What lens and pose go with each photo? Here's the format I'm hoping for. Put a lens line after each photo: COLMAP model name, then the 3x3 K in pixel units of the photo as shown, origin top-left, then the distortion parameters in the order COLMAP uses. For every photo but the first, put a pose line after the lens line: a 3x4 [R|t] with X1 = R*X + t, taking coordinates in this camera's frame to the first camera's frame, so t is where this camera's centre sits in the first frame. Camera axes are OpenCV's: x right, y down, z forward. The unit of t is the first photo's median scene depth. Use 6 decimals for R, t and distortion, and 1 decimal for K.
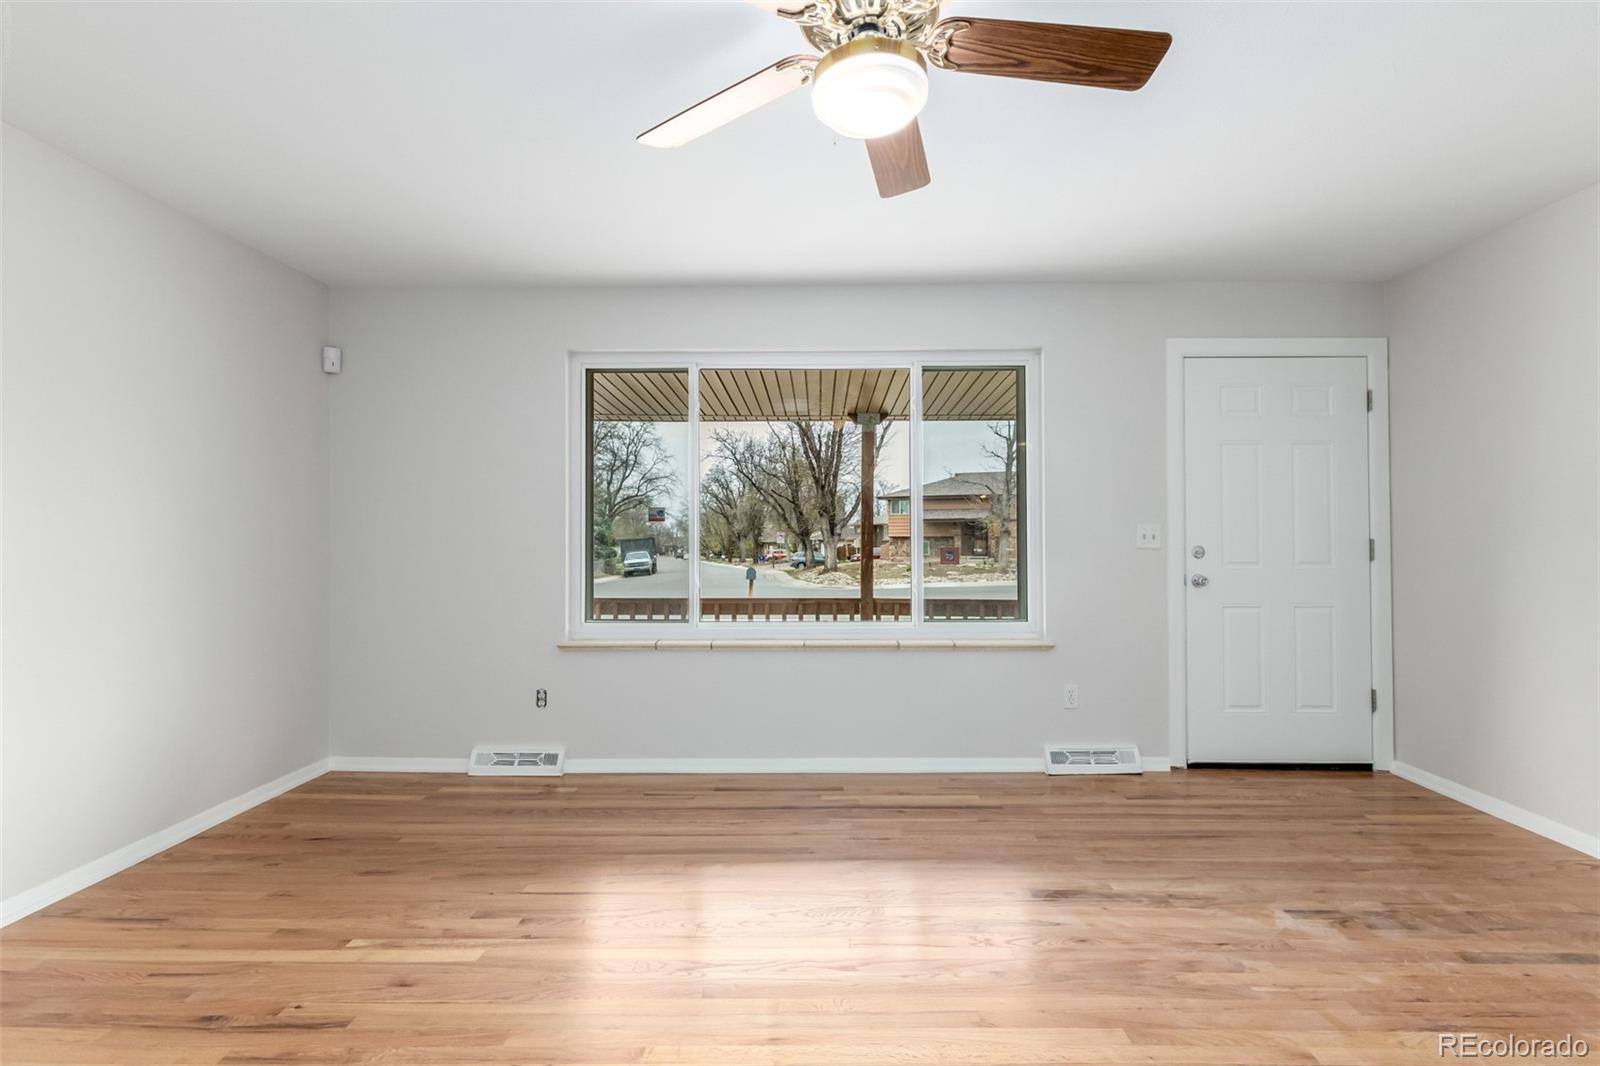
lens RADIAL K [[735.0, 0, 813.8], [0, 735.0, 529.9], [0, 0, 1]] dist [0.002224, -0.000324]
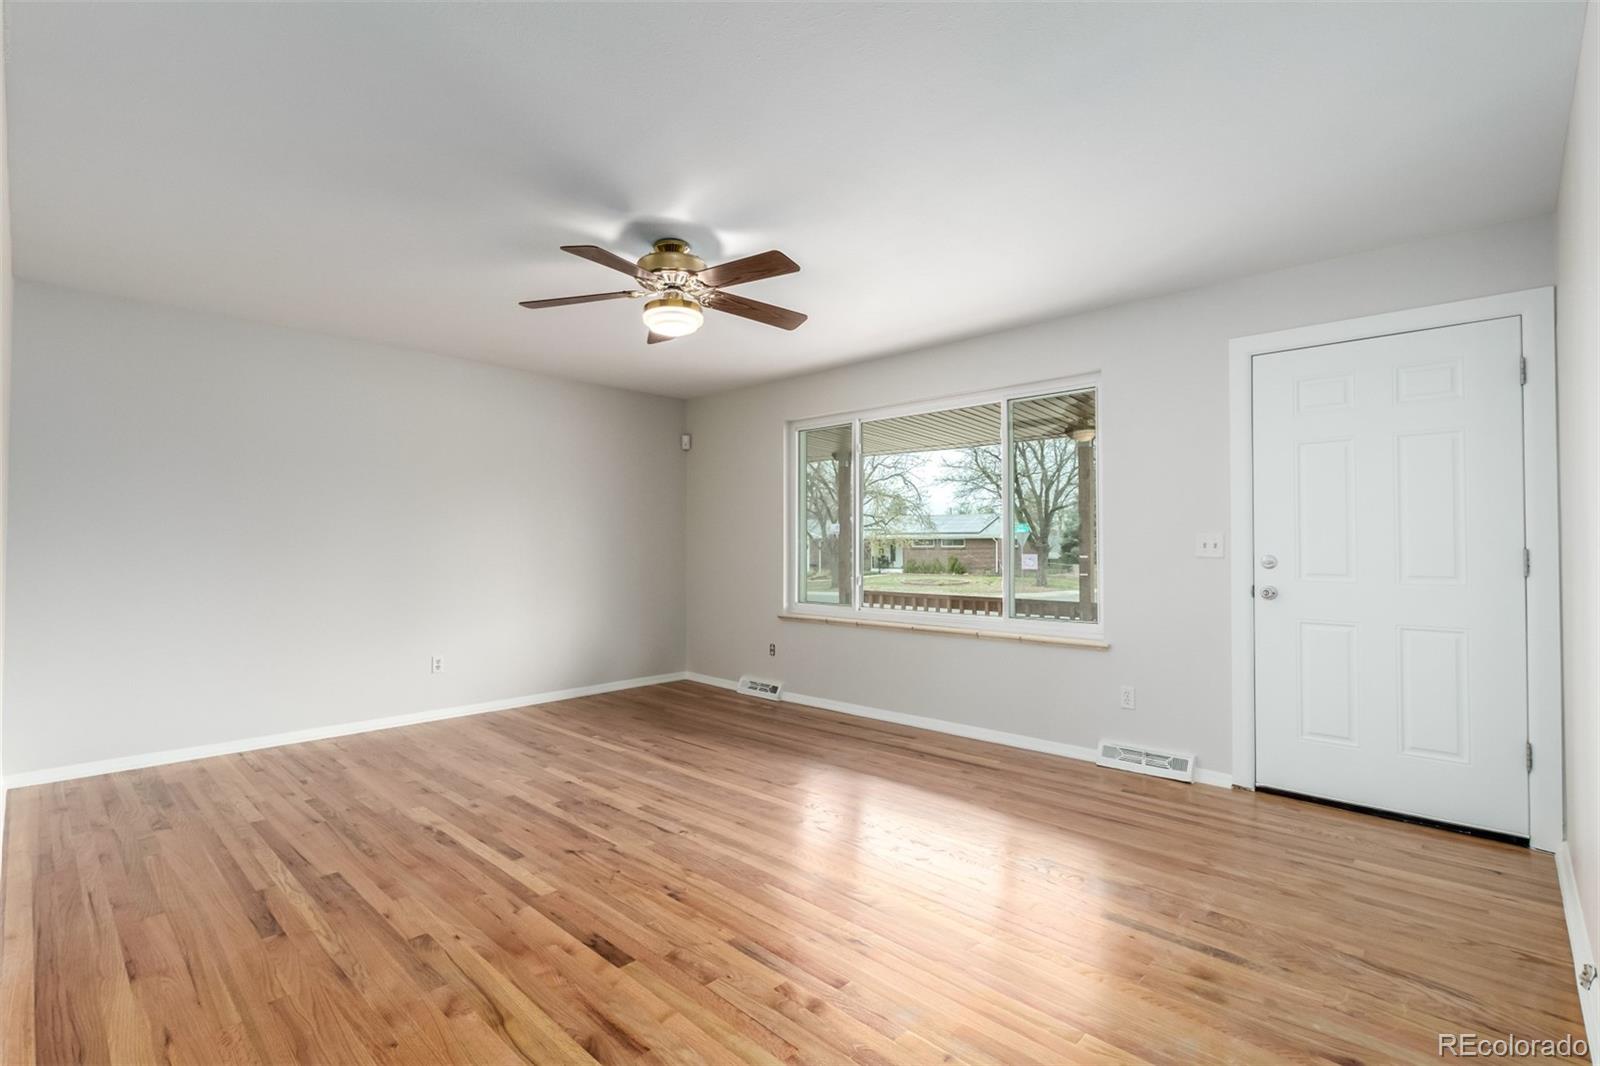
lens RADIAL K [[729.5, 0, 799.1], [0, 729.5, 532.3], [0, 0, 1]] dist [0.000912, -0.000106]
pose [[0.736679, -0.009930, -0.676170, 0.721985], [0.005796, 0.999948, -0.008371, -0.003267], [0.676218, 0.002248, 0.736698, -0.088462]]
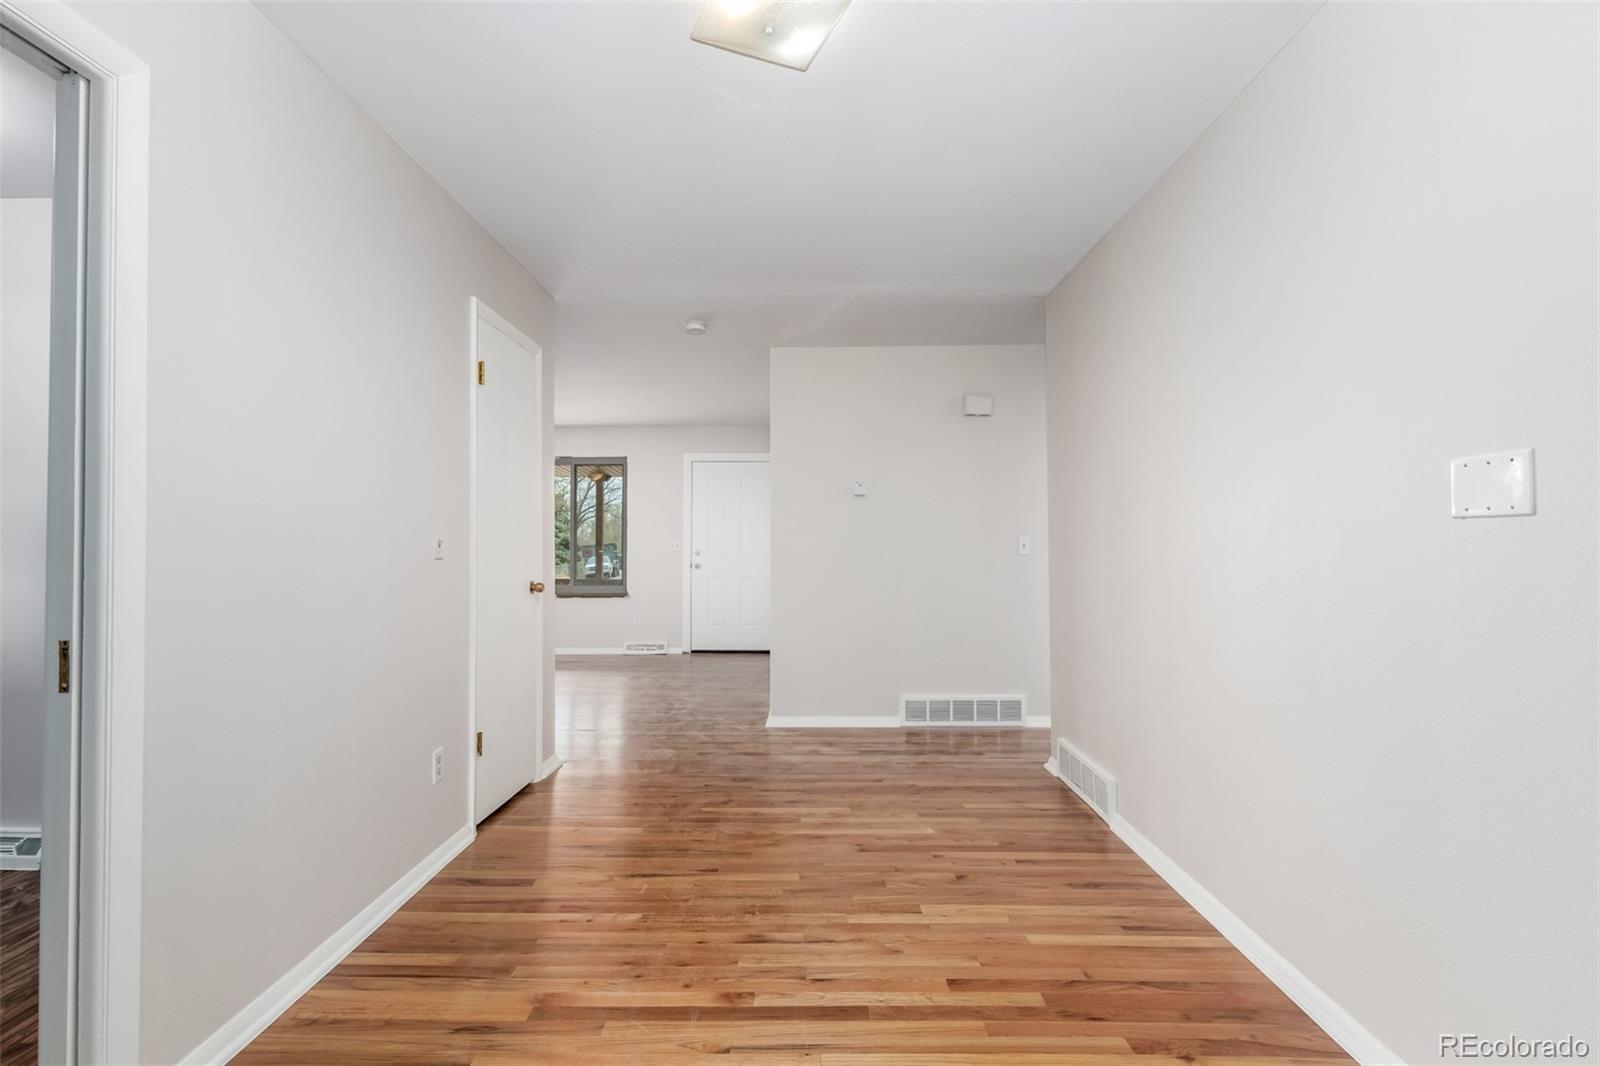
lens RADIAL K [[729.5, 0, 799.1], [0, 729.5, 532.3], [0, 0, 1]] dist [0.000912, -0.000106]
pose [[0.999984, 0.001398, -0.005413, 0.845745], [-0.001416, 0.999993, -0.003385, -0.022406], [0.005408, 0.003393, 0.999980, -1.152296]]
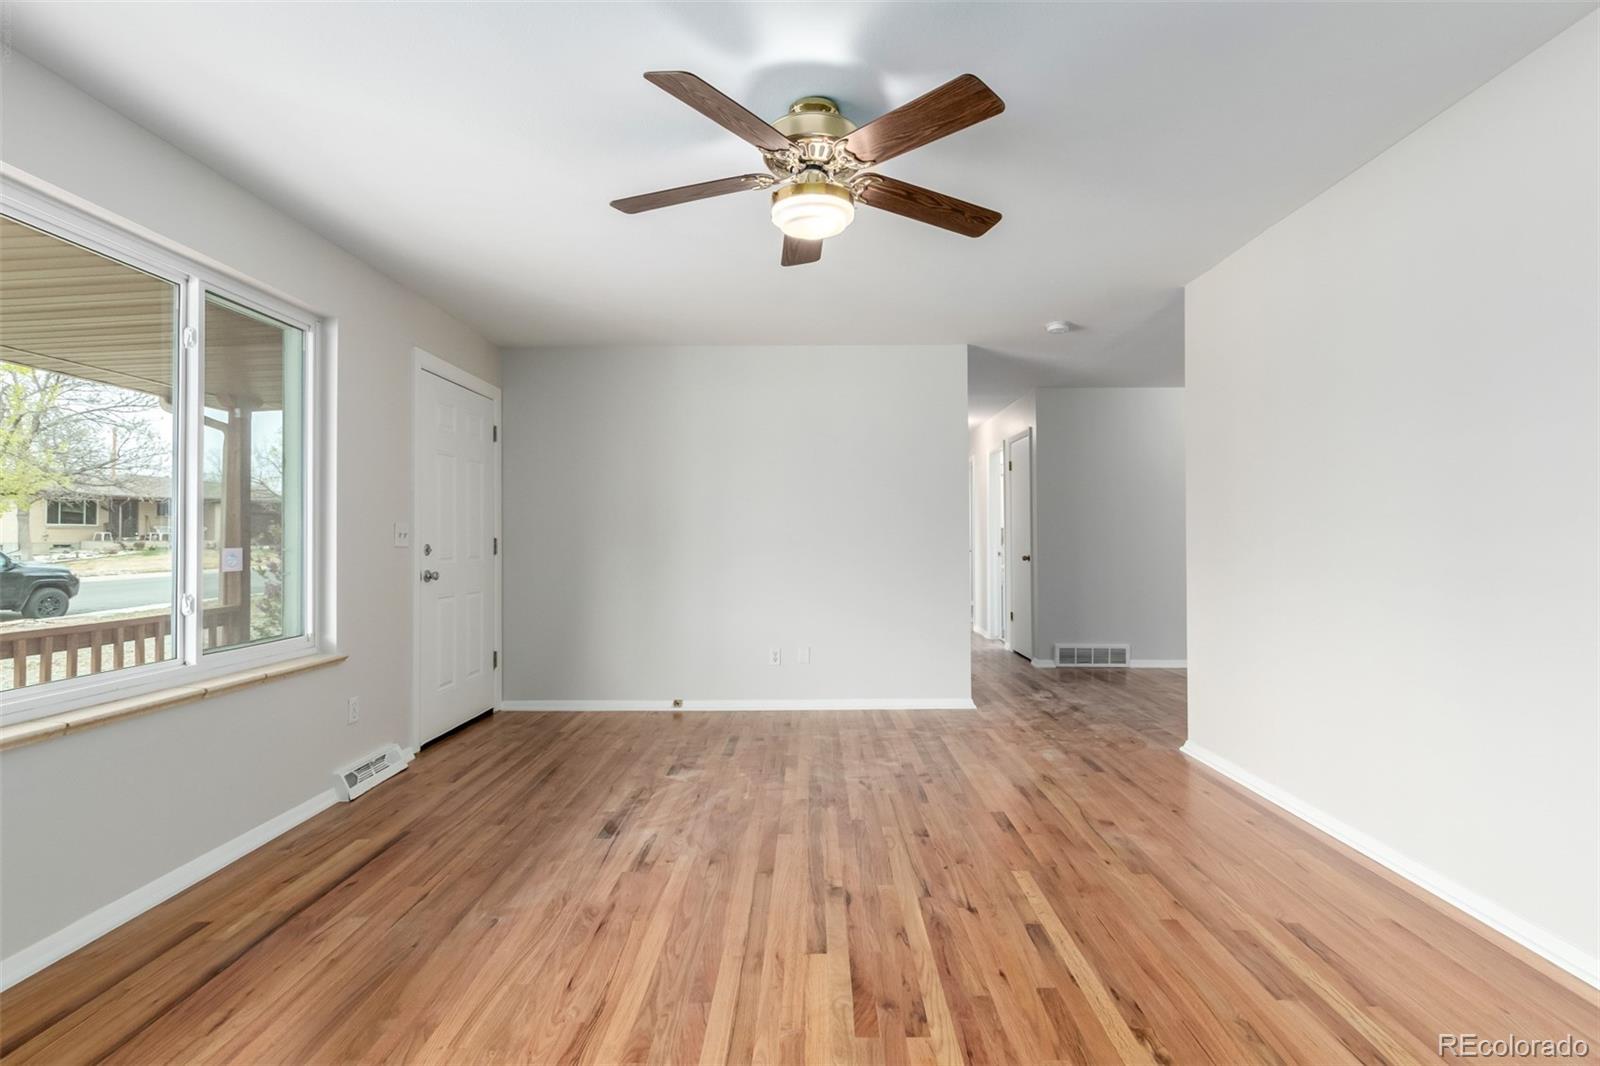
lens RADIAL K [[735.0, 0, 813.8], [0, 735.0, 529.9], [0, 0, 1]] dist [0.002224, -0.000324]
pose [[-0.016512, 0.016556, 0.999727, -0.583903], [-0.009797, 0.999812, -0.016719, 0.013752], [-0.999816, -0.010071, -0.016346, 0.453593]]
